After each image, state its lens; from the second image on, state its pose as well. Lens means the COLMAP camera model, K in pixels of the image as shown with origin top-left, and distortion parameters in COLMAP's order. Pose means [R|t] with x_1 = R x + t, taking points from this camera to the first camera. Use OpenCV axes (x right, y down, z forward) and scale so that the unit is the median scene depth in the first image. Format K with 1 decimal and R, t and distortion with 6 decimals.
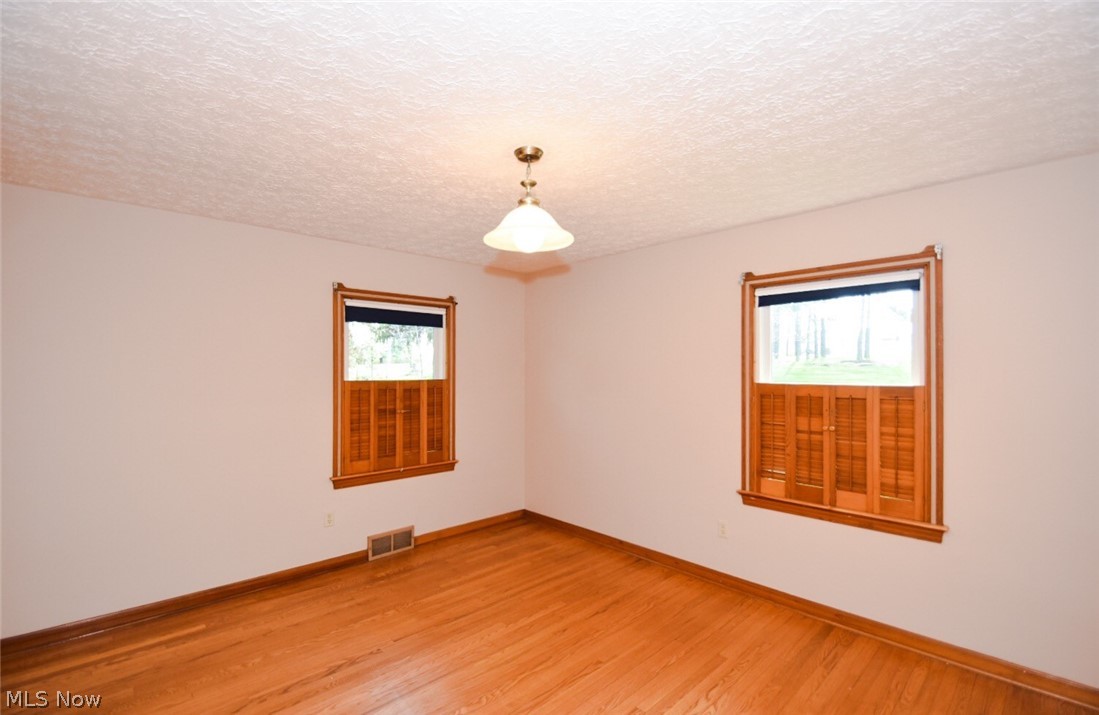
lens RADIAL K [[485.9, 0, 554.7], [0, 485.9, 364.6], [0, 0, 1]] dist [-0.000434, -0.007507]
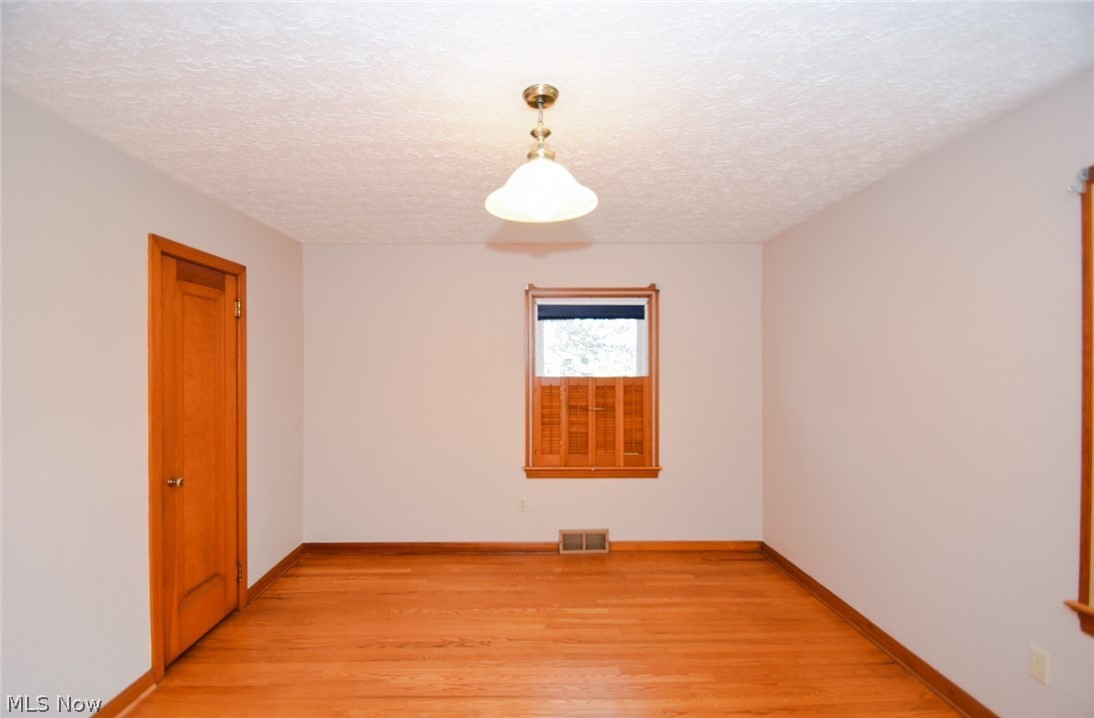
lens RADIAL K [[480.2, 0, 520.2], [0, 480.2, 366.4], [0, 0, 1]] dist [0.005432, -0.010168]
pose [[0.728689, -0.003617, -0.684836, 0.261160], [0.010155, 0.999933, 0.005524, 0.005381], [0.684770, -0.010980, 0.728677, 0.224423]]
